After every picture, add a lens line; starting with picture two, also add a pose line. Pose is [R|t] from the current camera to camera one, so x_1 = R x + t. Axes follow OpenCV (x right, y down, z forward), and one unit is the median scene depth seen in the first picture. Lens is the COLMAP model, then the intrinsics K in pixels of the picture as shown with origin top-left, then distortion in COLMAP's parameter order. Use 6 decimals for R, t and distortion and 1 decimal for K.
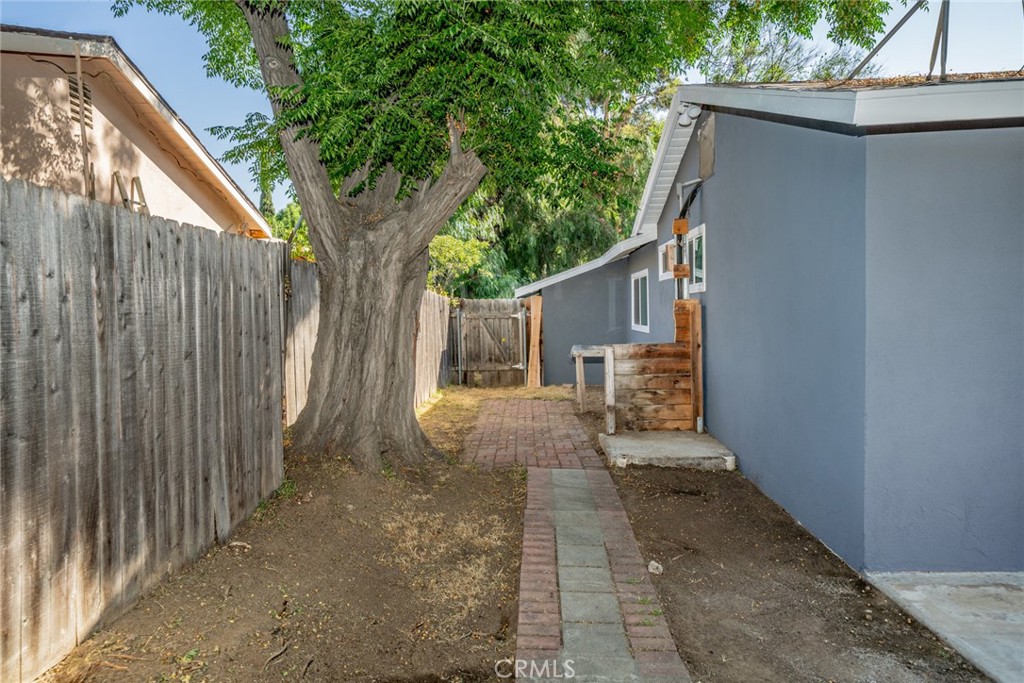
lens RADIAL K [[682.8, 0, 512.0], [0, 682.8, 341.5], [0, 0, 1]] dist [0.039745, 0.000248]
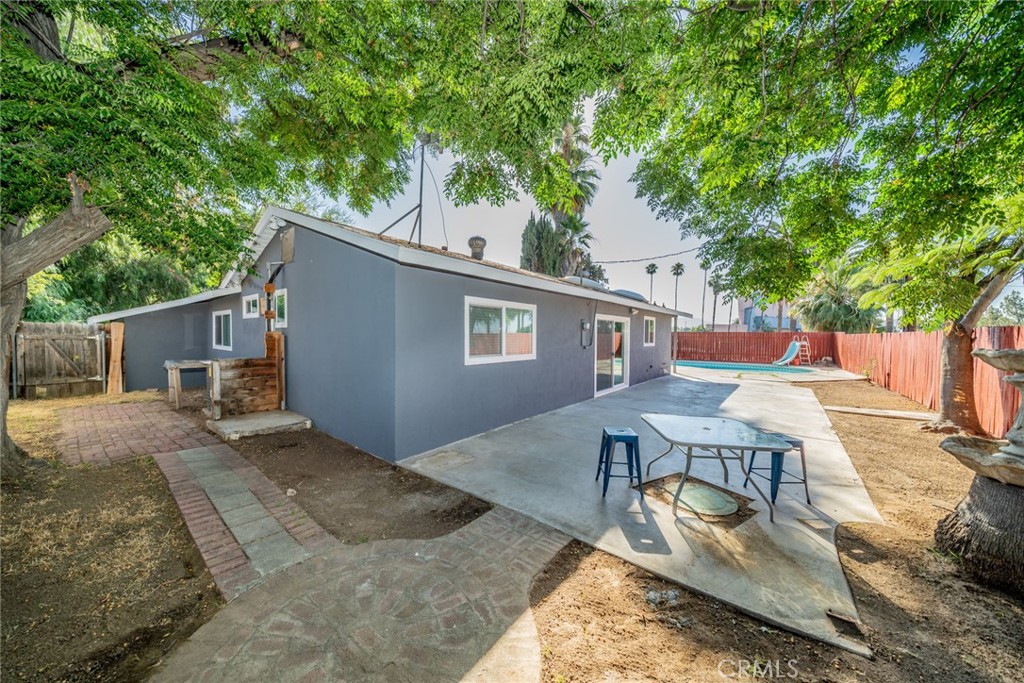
lens RADIAL K [[351.3, 0, 512.0], [0, 351.3, 341.5], [0, 0, 1]] dist [-0.001911, 0.000063]
pose [[0.586492, 0.013253, 0.809846, -0.101263], [0.011954, 0.999616, -0.025016, -0.008871], [-0.809867, 0.024353, 0.586108, 0.022224]]
